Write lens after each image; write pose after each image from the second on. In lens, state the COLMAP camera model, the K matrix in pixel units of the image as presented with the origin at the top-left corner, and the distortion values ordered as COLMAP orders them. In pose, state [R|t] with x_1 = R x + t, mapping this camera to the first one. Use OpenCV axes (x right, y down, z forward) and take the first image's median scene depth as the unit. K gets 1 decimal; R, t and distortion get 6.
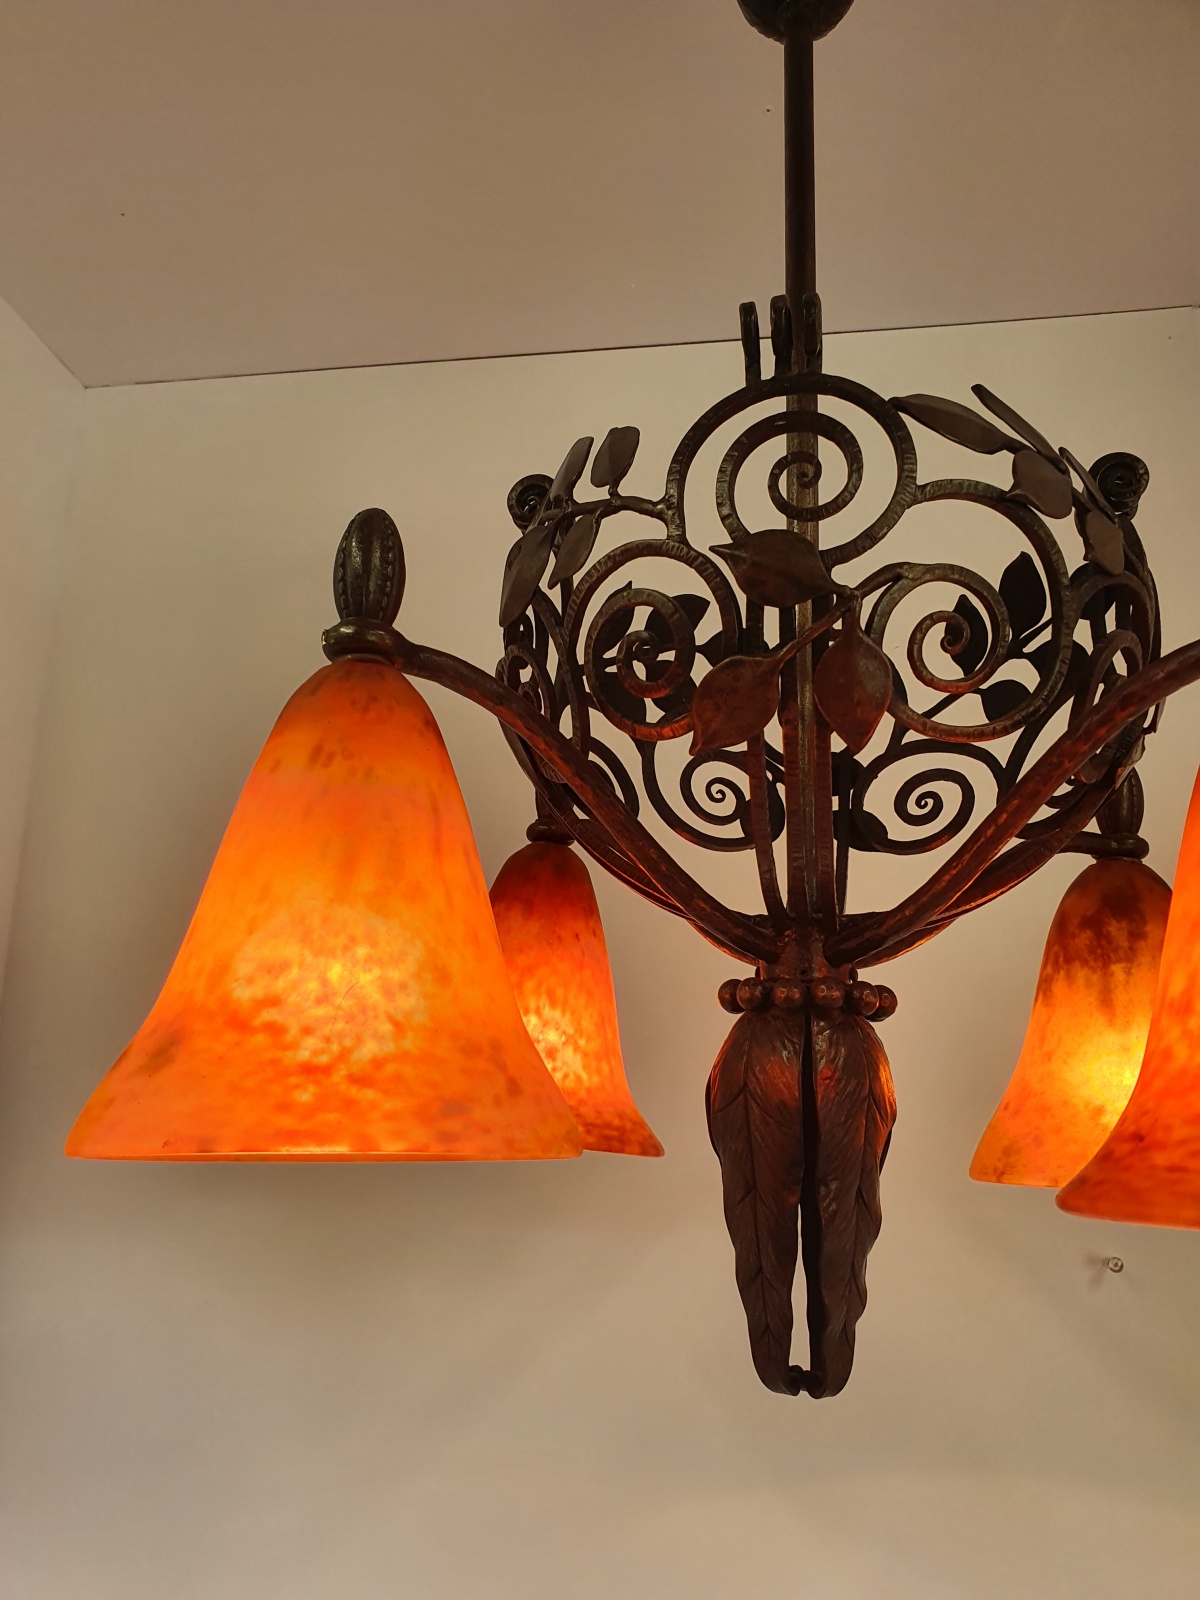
lens RADIAL K [[1270.6, 0, 600.0], [0, 1270.6, 800.0], [0, 0, 1]] dist [0.089427, -0.246910]
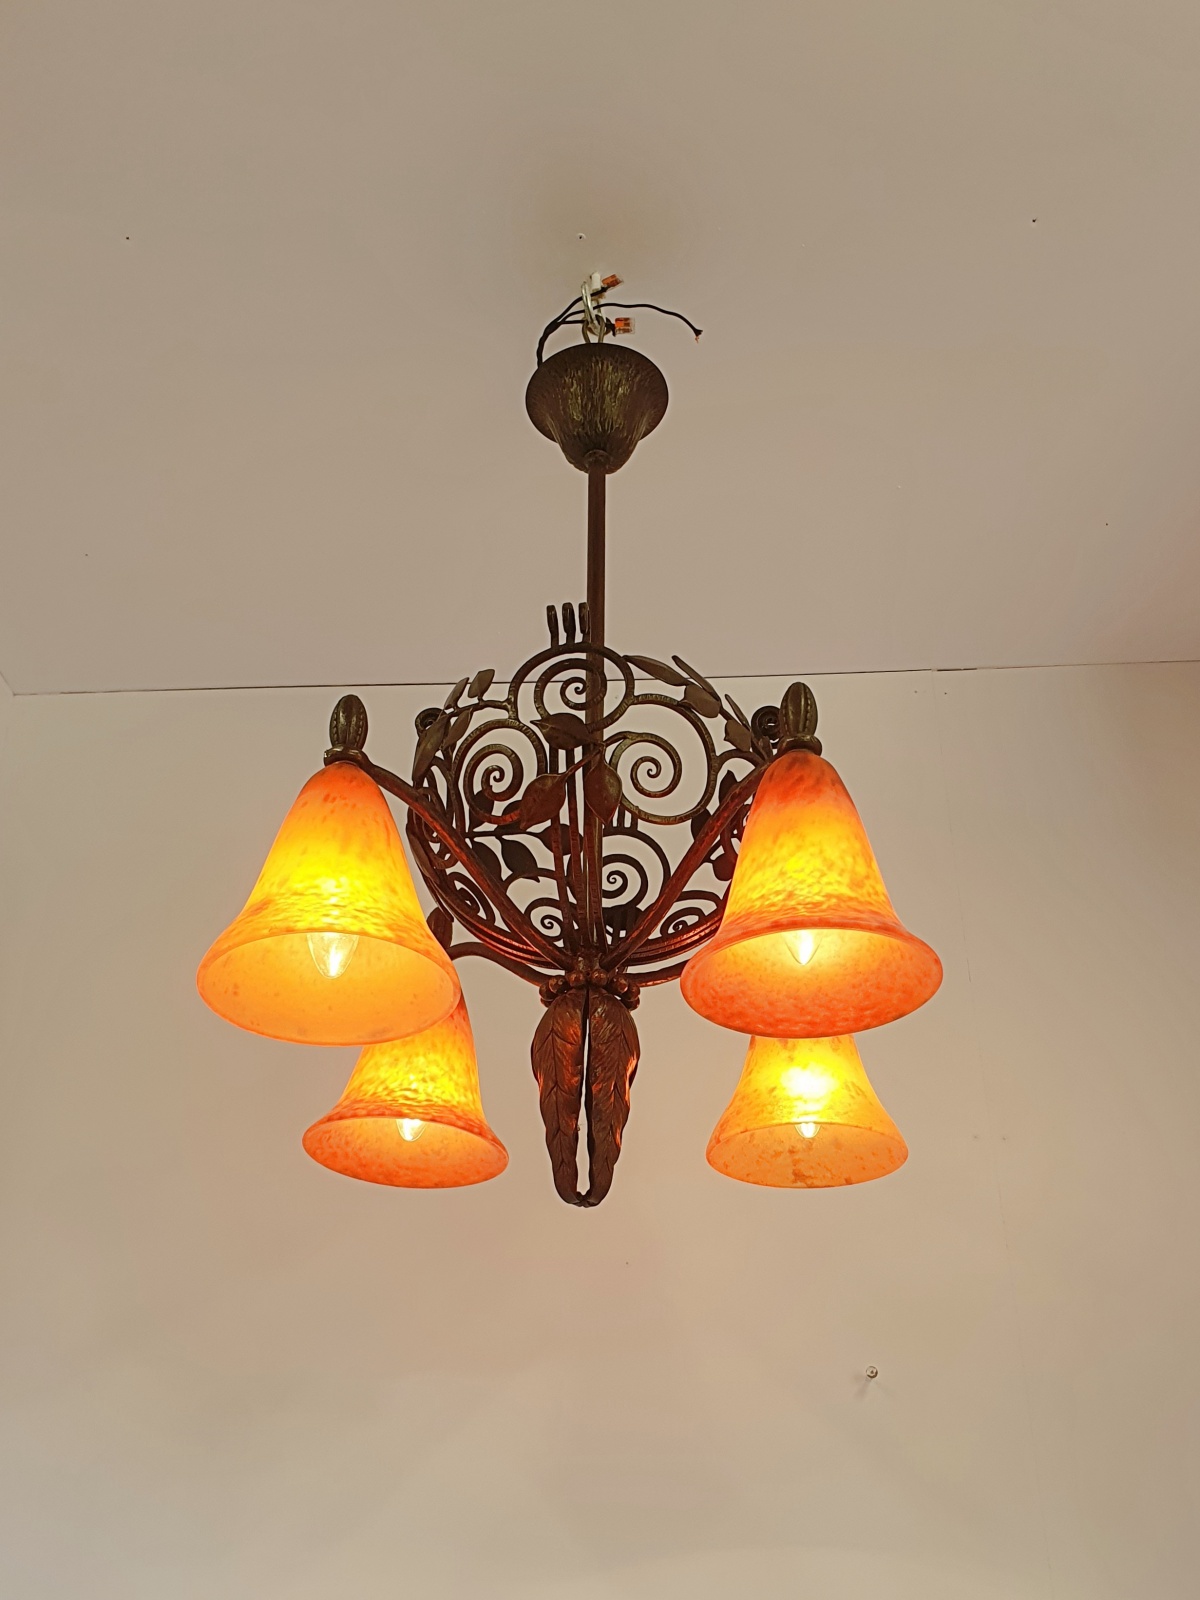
lens RADIAL K [[1576.9, 0, 725.3], [0, 1576.9, 986.9], [0, 0, 1]] dist [0.057115, -0.006401]
pose [[0.986739, 0.017258, 0.161396, -0.001958], [0.014736, 0.980701, -0.194958, 0.641277], [-0.161645, 0.194751, 0.967441, -1.237167]]
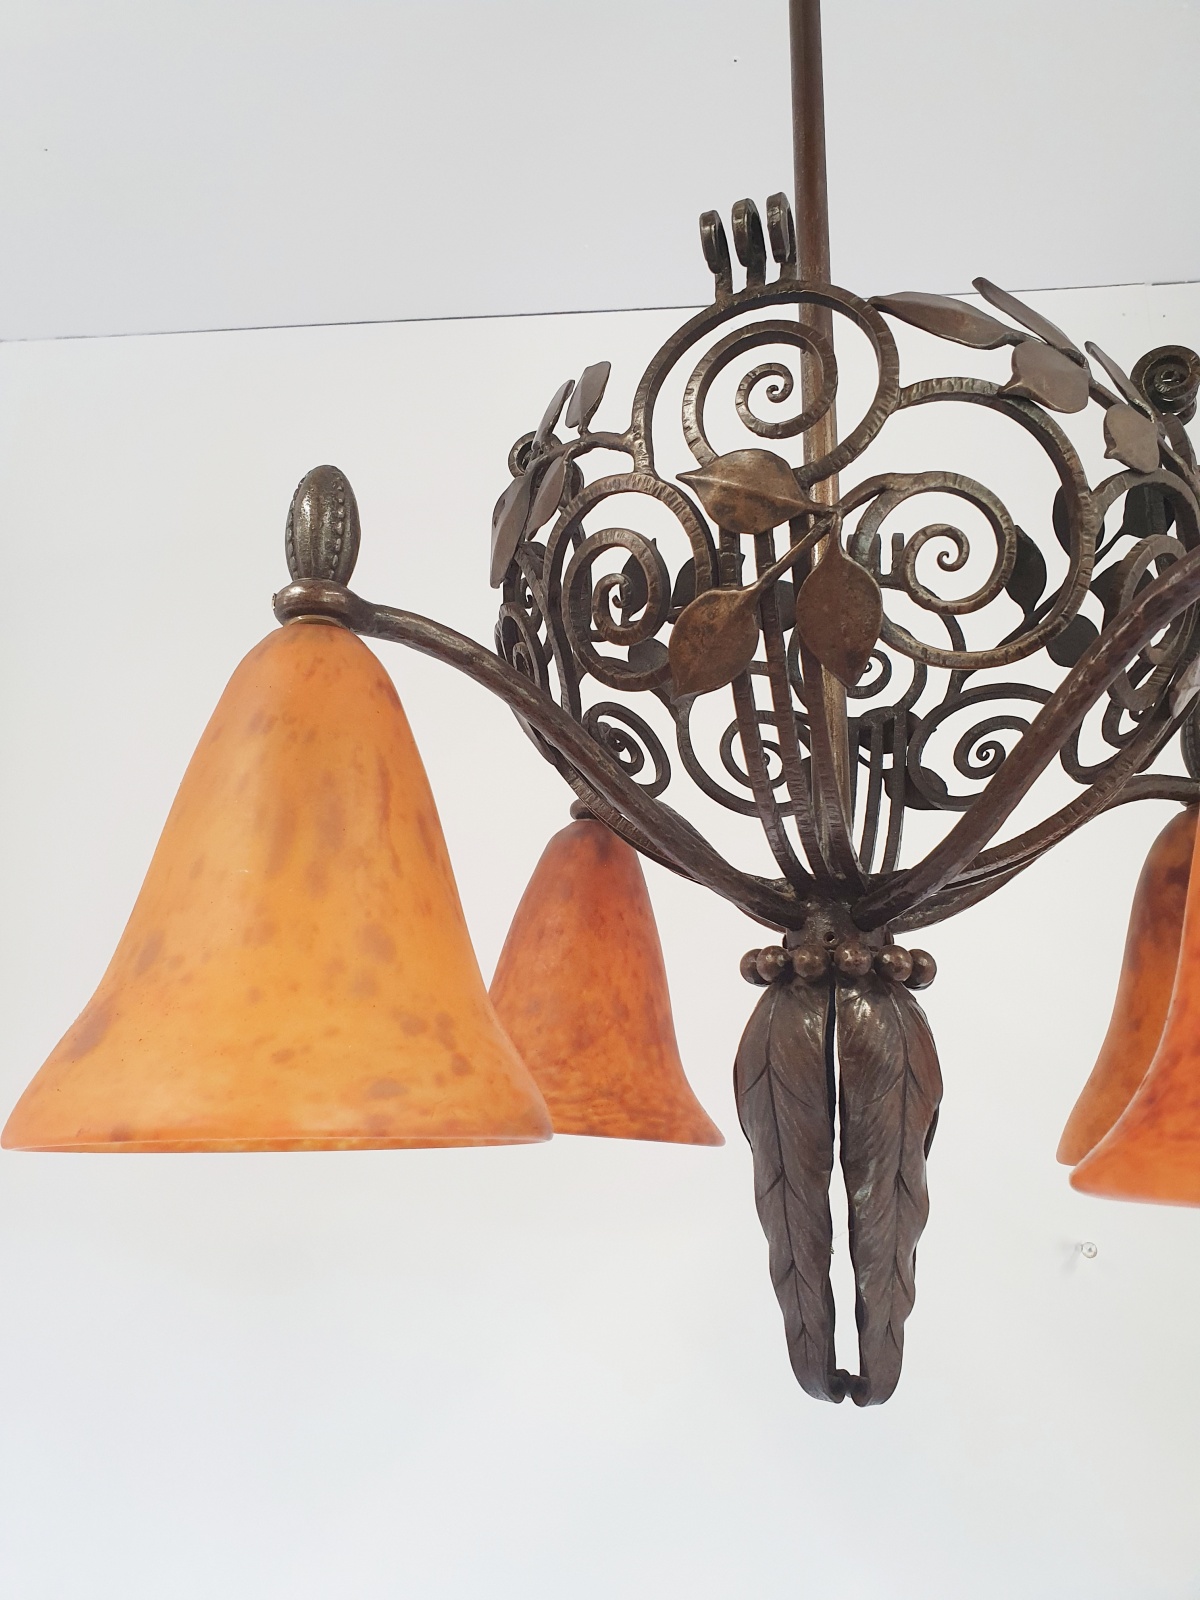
lens RADIAL K [[1270.6, 0, 600.0], [0, 1270.6, 800.0], [0, 0, 1]] dist [0.089427, -0.246910]
pose [[0.991495, -0.052122, -0.119250, 0.122627], [0.051767, 0.998641, -0.006073, 0.036306], [0.119404, -0.000152, 0.992846, 0.075314]]
